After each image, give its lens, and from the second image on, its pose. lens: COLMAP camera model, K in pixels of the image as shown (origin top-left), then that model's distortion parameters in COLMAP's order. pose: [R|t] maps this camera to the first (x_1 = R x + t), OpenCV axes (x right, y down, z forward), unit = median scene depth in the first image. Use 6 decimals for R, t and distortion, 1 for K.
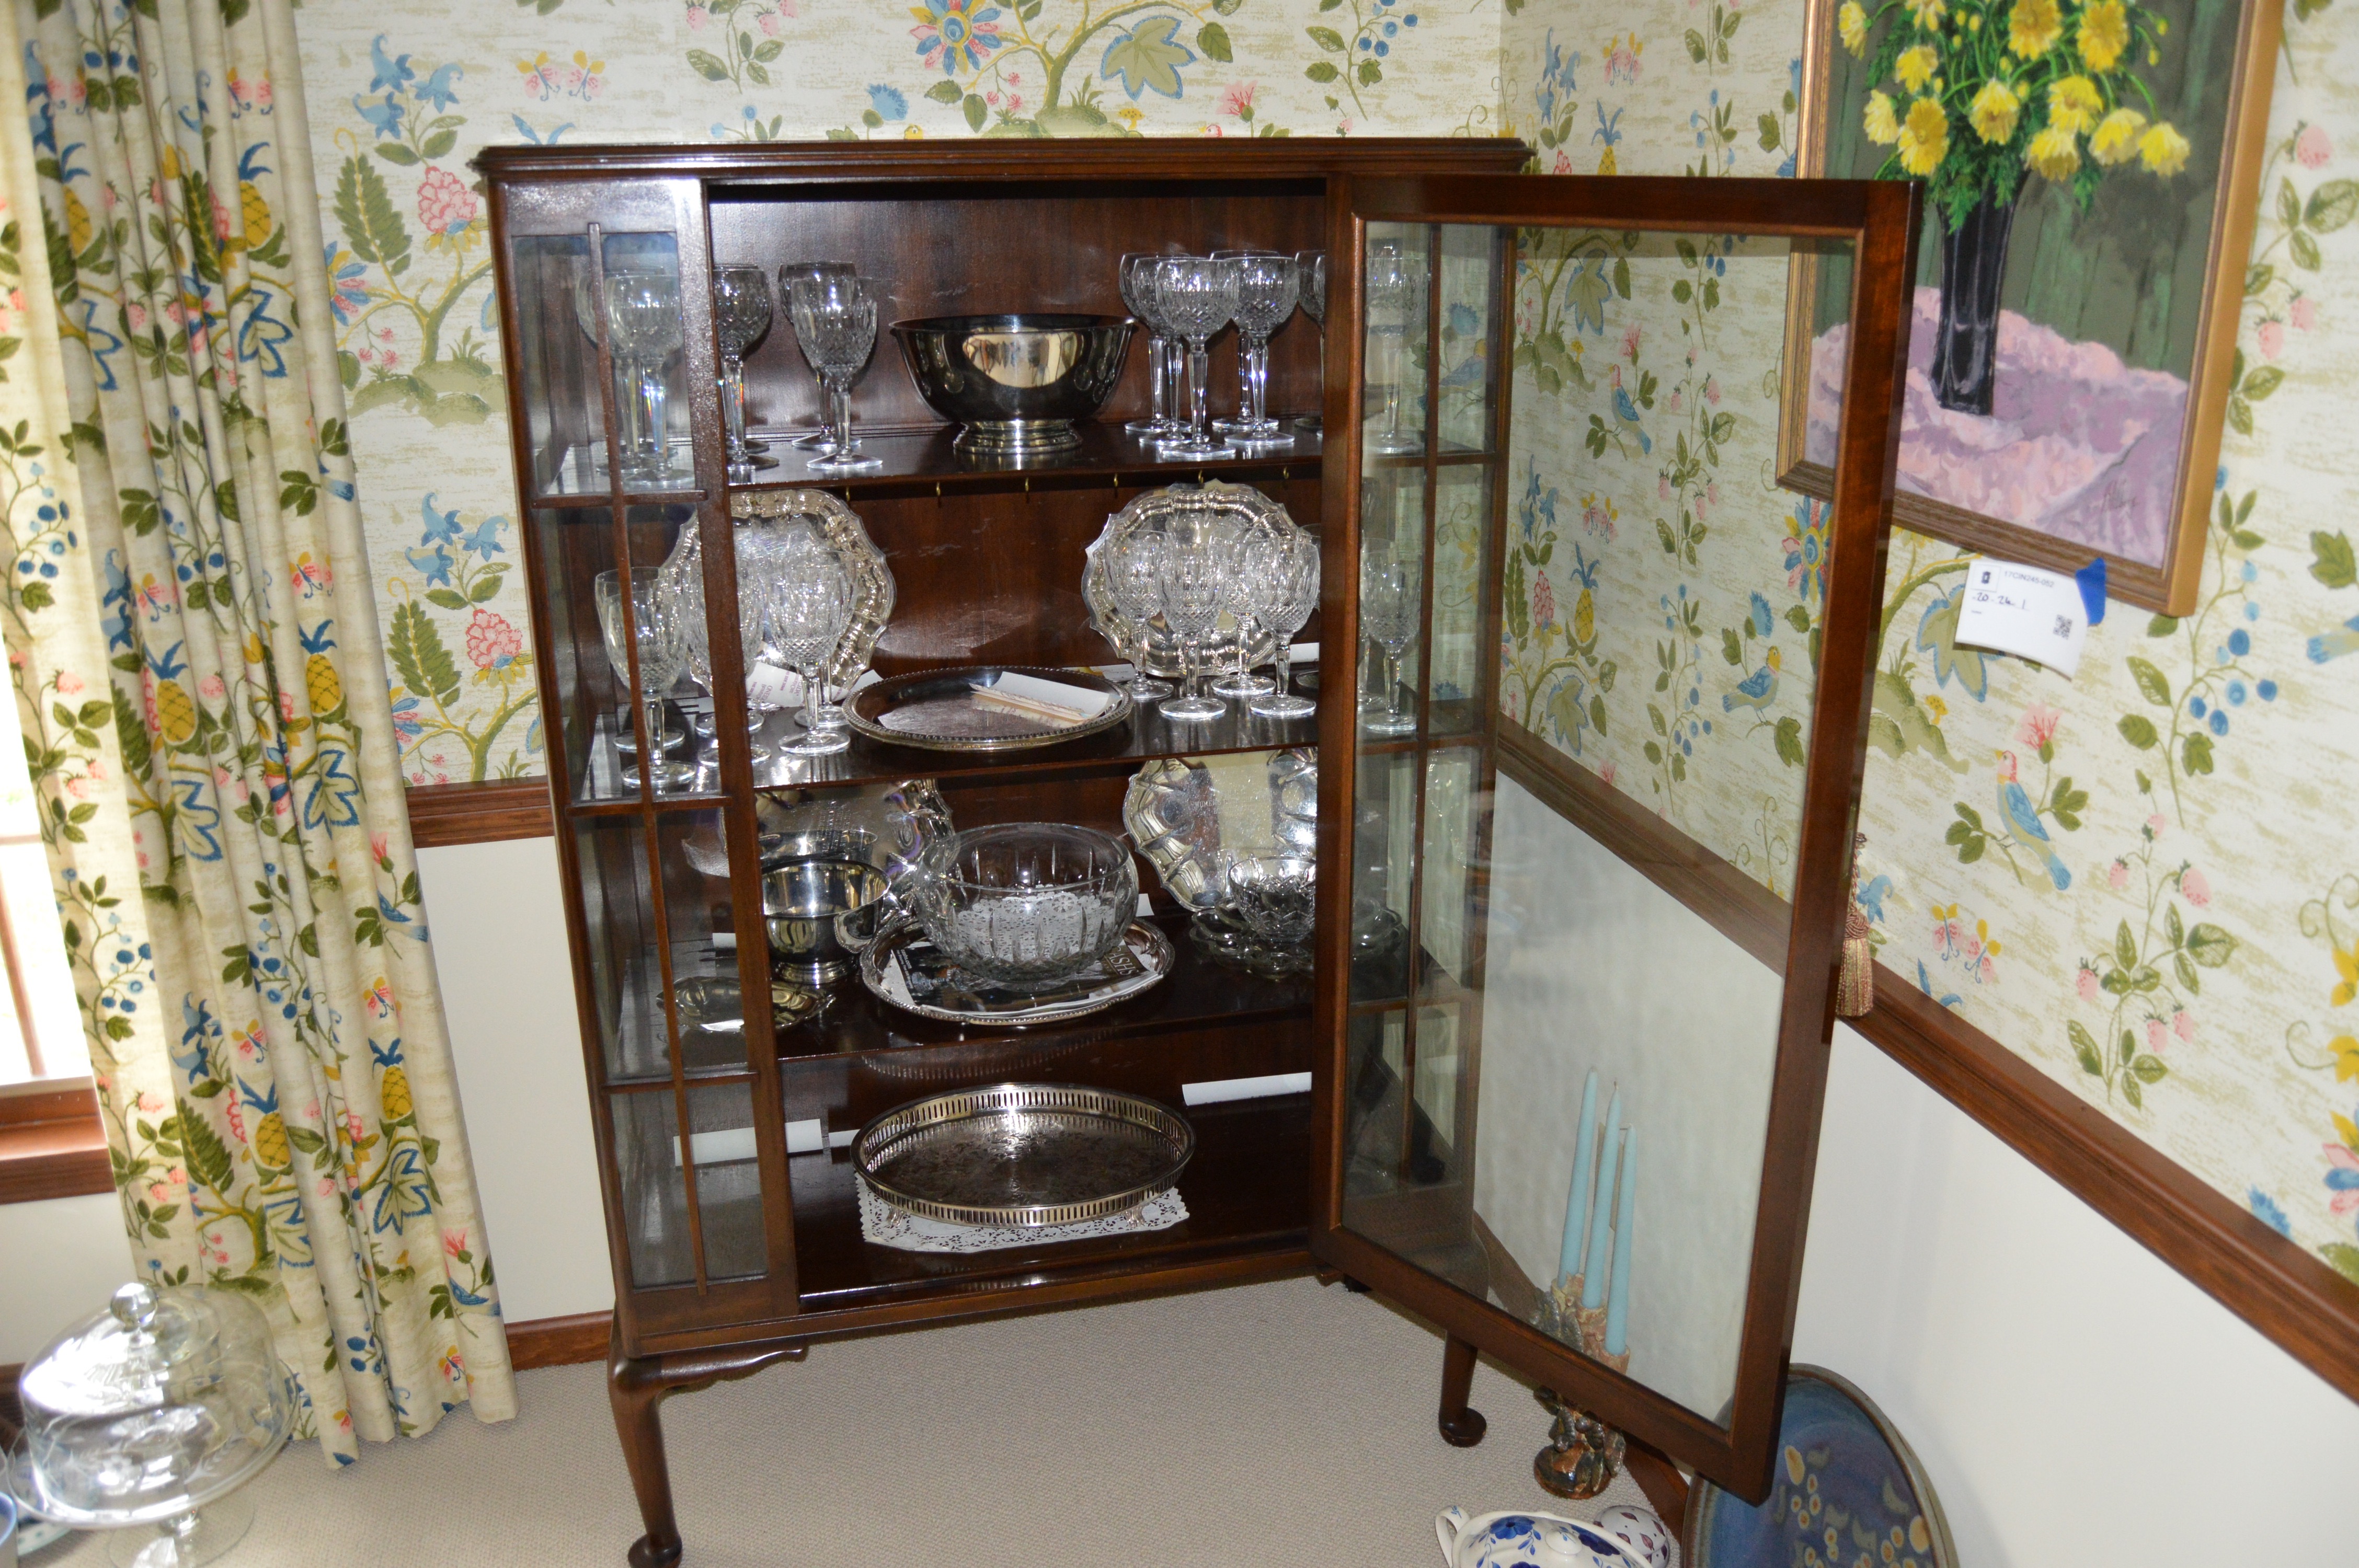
lens RADIAL K [[1879.4, 0, 1171.4], [0, 1879.4, 797.8], [0, 0, 1]] dist [-0.069753, -0.010039]
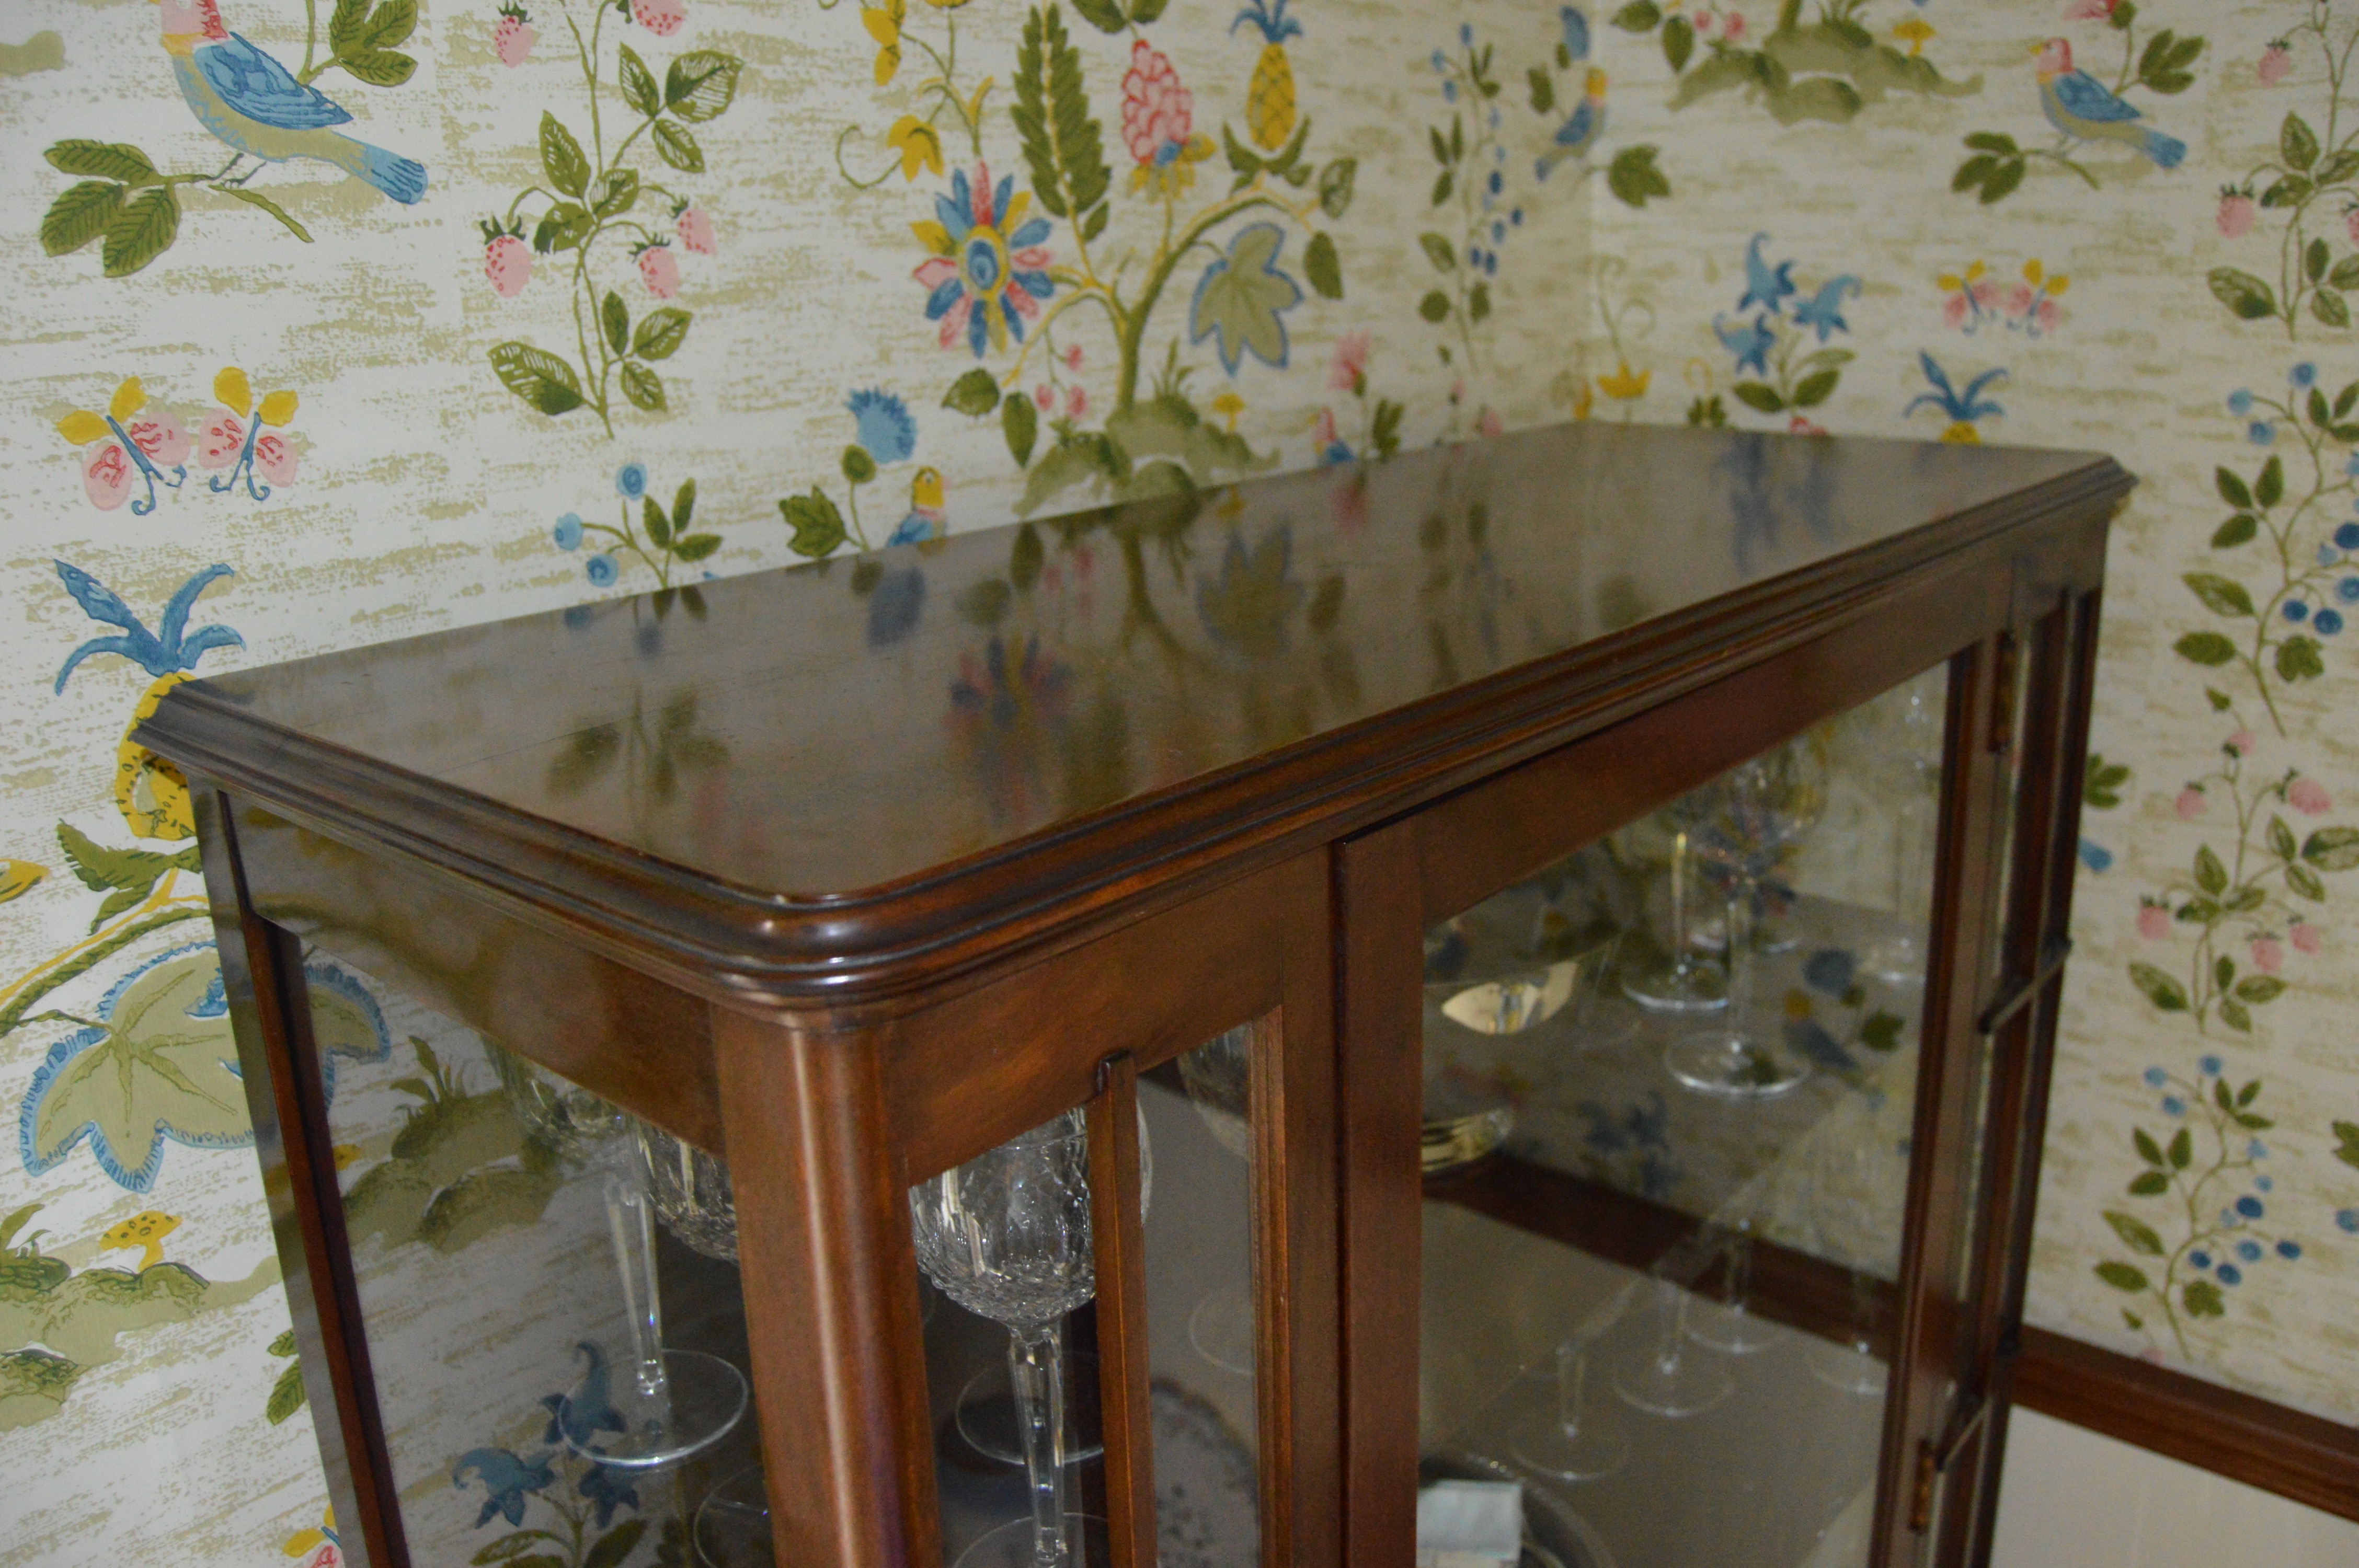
lens RADIAL K [[1879.4, 0, 1182.6], [0, 1879.4, 785.1], [0, 0, 1]] dist [-0.069753, -0.010039]
pose [[0.818971, -0.181587, 0.544346, -0.358139], [0.204520, 0.978682, 0.018776, -0.279272], [-0.536151, 0.095952, 0.838651, 0.576991]]
